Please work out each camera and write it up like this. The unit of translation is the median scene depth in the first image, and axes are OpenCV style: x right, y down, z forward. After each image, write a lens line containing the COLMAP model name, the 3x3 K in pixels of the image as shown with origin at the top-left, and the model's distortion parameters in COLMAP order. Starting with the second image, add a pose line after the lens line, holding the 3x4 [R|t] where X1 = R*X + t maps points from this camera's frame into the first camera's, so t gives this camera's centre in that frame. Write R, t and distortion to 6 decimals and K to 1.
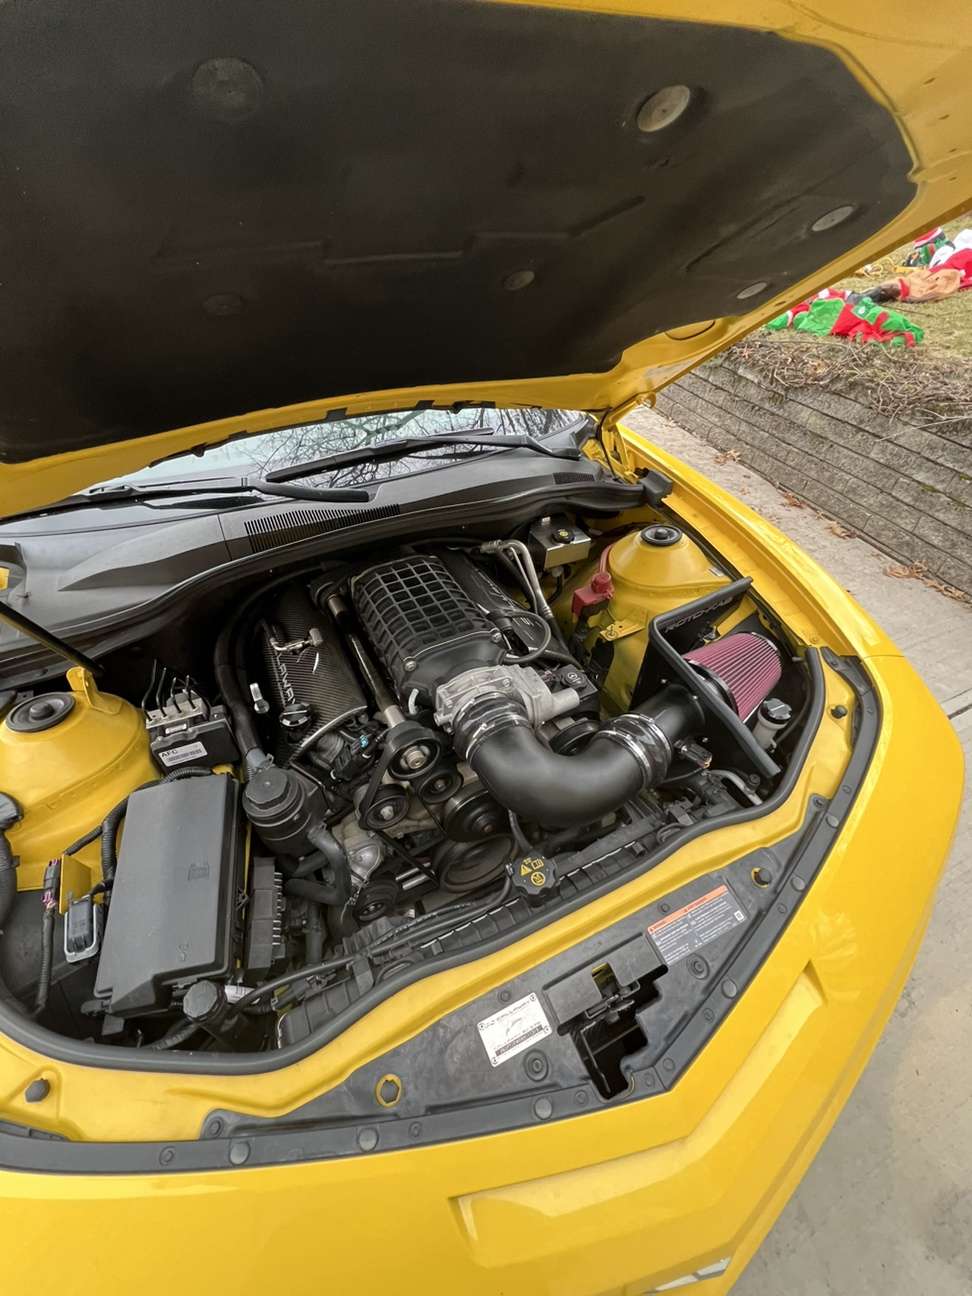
lens RADIAL K [[529.1, 0, 492.0], [0, 529.1, 645.4], [0, 0, 1]] dist [-0.002934, -0.000504]
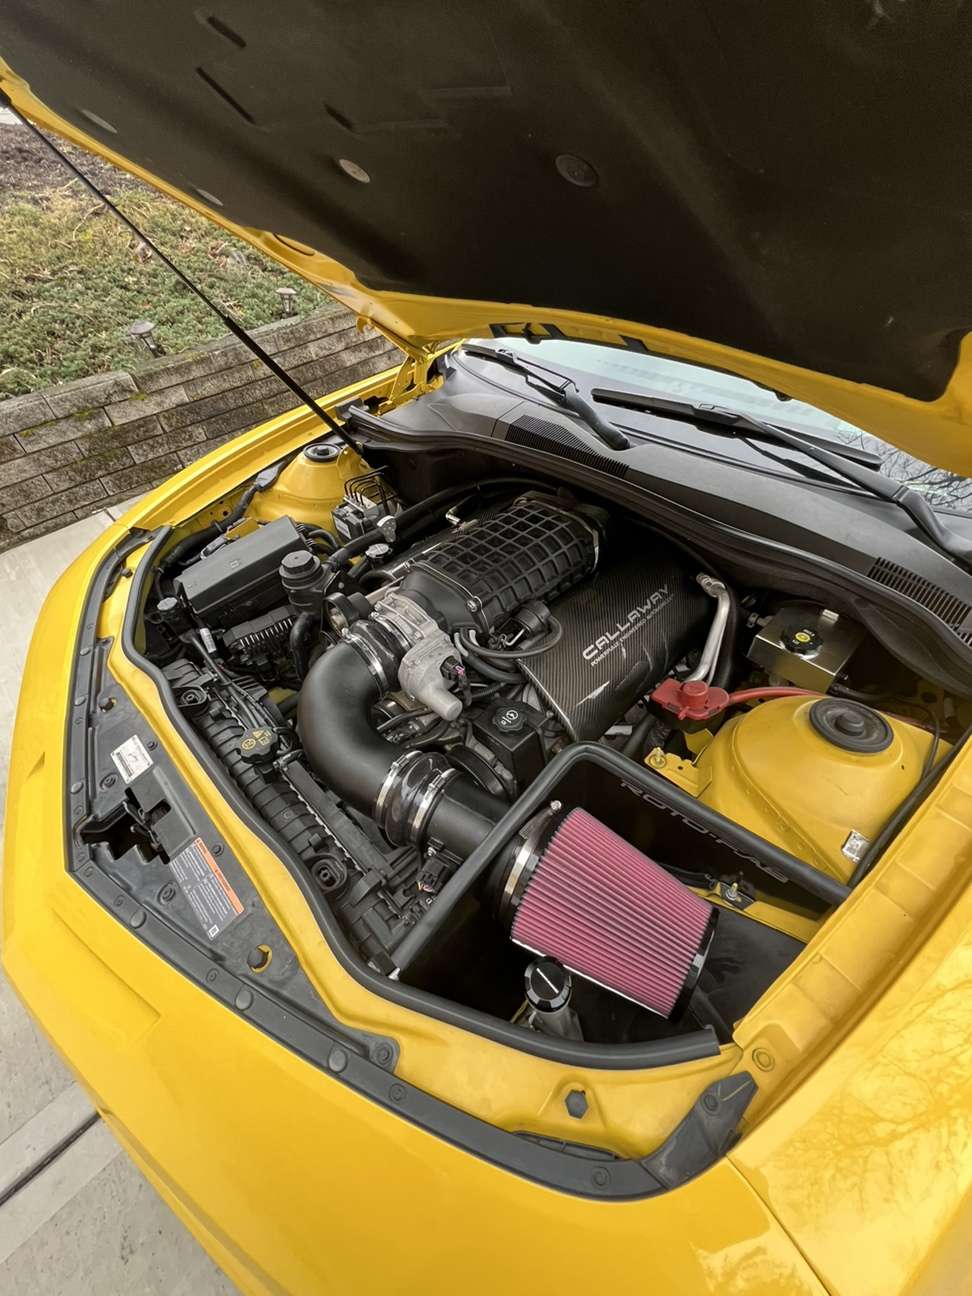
lens RADIAL K [[529.1, 0, 486.3], [0, 529.1, 647.0], [0, 0, 1]] dist [-0.002934, -0.000504]
pose [[0.329243, 0.661273, -0.674030, 0.652805], [-0.596615, 0.698974, 0.394316, -0.329400], [0.731880, 0.272311, 0.624658, 0.465076]]
